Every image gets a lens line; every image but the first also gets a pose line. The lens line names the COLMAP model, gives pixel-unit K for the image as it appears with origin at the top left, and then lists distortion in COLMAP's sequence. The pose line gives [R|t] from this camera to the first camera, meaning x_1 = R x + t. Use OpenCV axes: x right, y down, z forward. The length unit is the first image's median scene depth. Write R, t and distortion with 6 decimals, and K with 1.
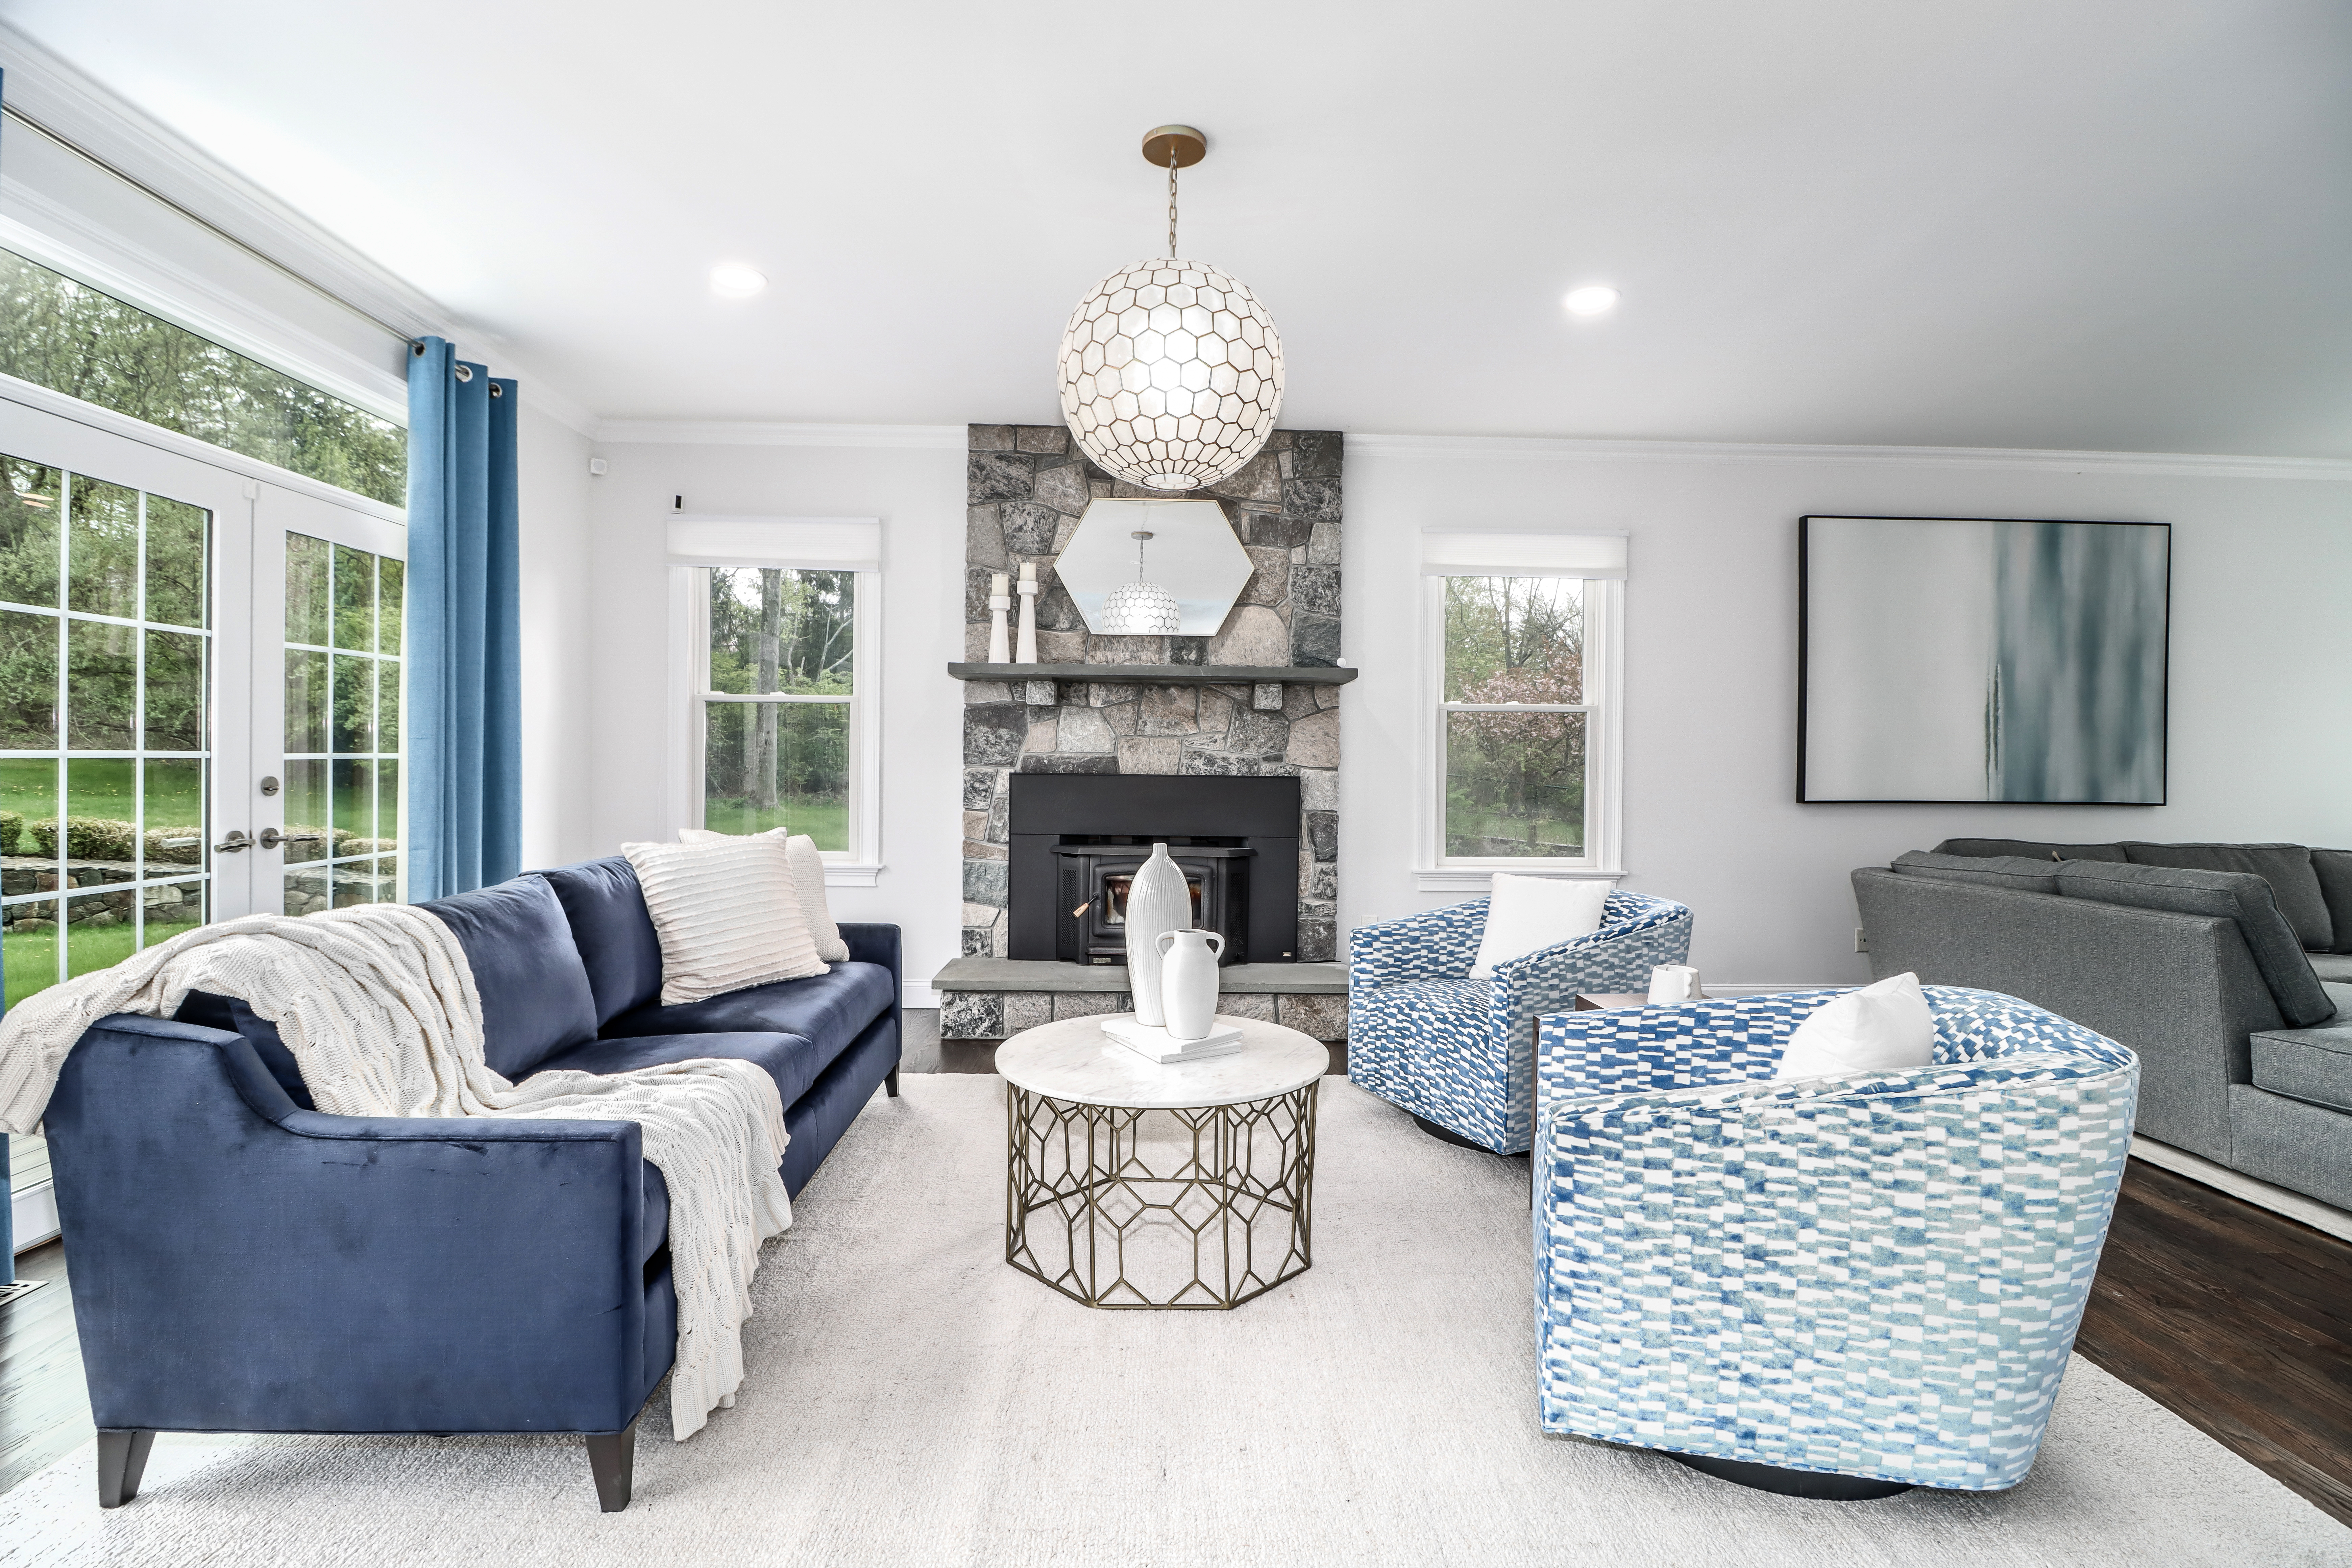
lens RADIAL K [[1093.0, 0, 1168.3], [0, 1093.0, 770.8], [0, 0, 1]] dist [-0.011762, -0.000131]
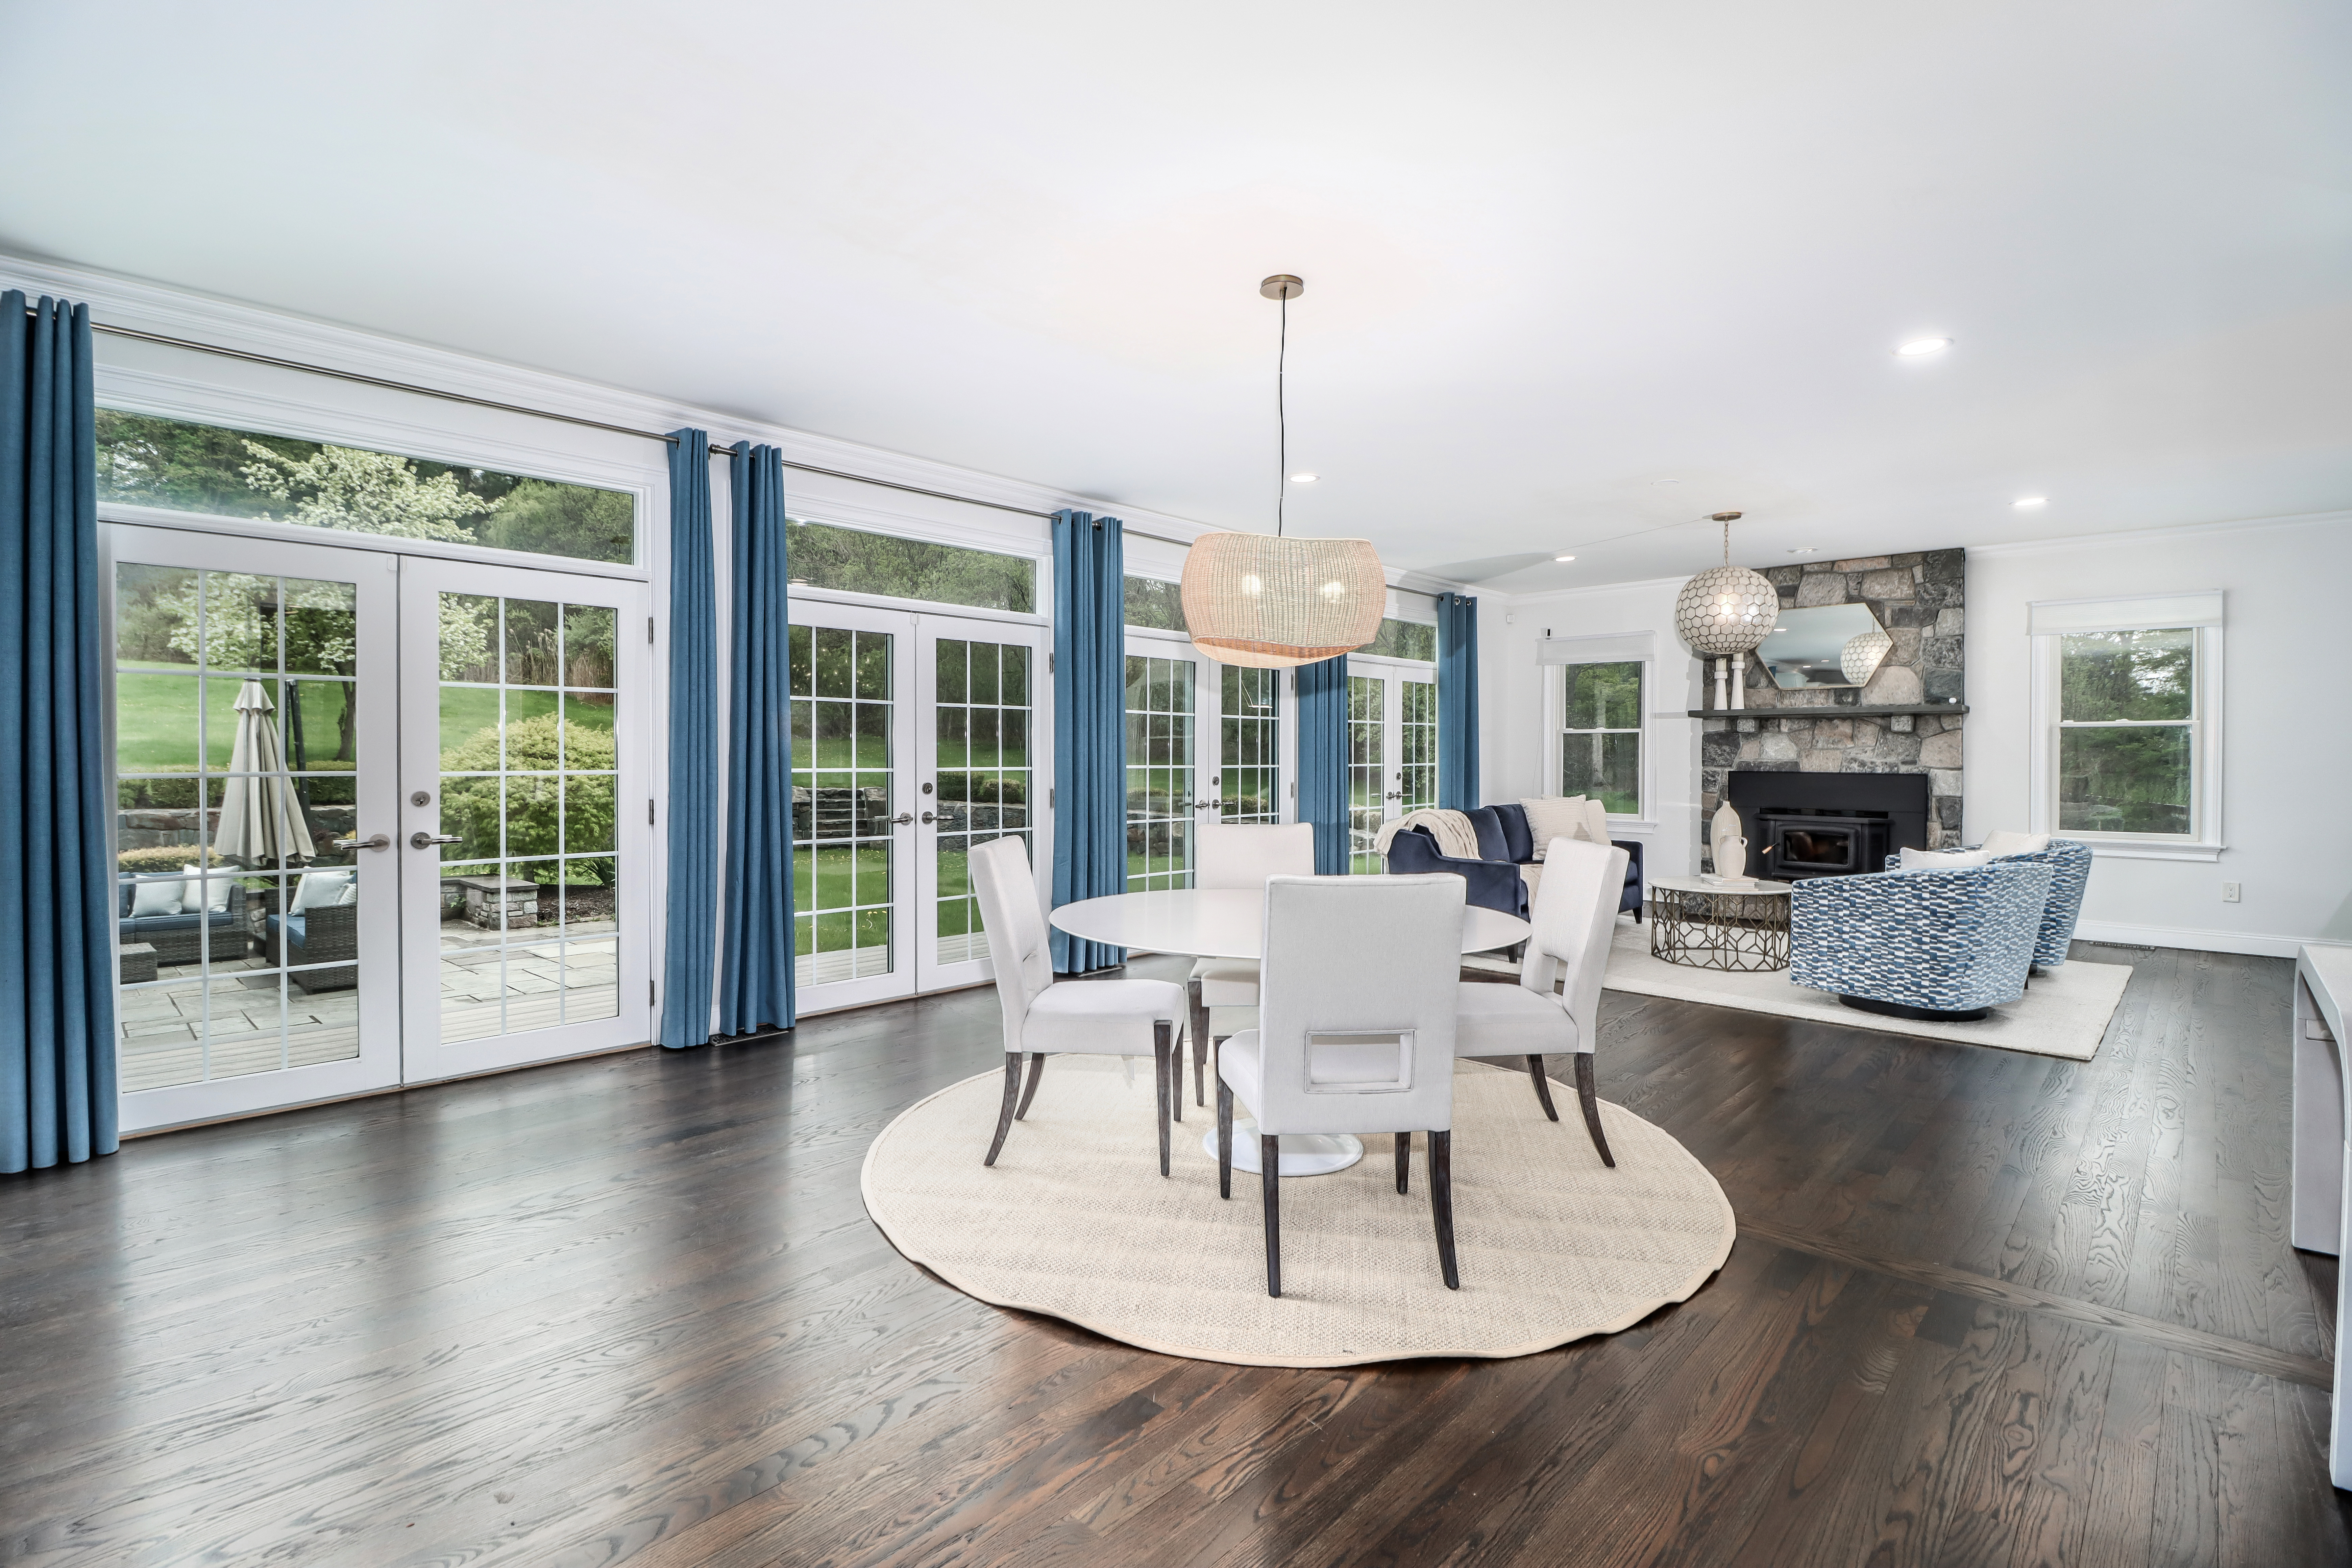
lens RADIAL K [[1093.0, 0, 1173.7], [0, 1093.0, 772.2], [0, 0, 1]] dist [-0.011762, -0.000131]
pose [[0.710821, 0.002312, -0.703370, 0.444600], [0.000967, 0.999990, 0.004264, -0.004906], [0.703373, -0.003711, 0.710811, -0.853697]]
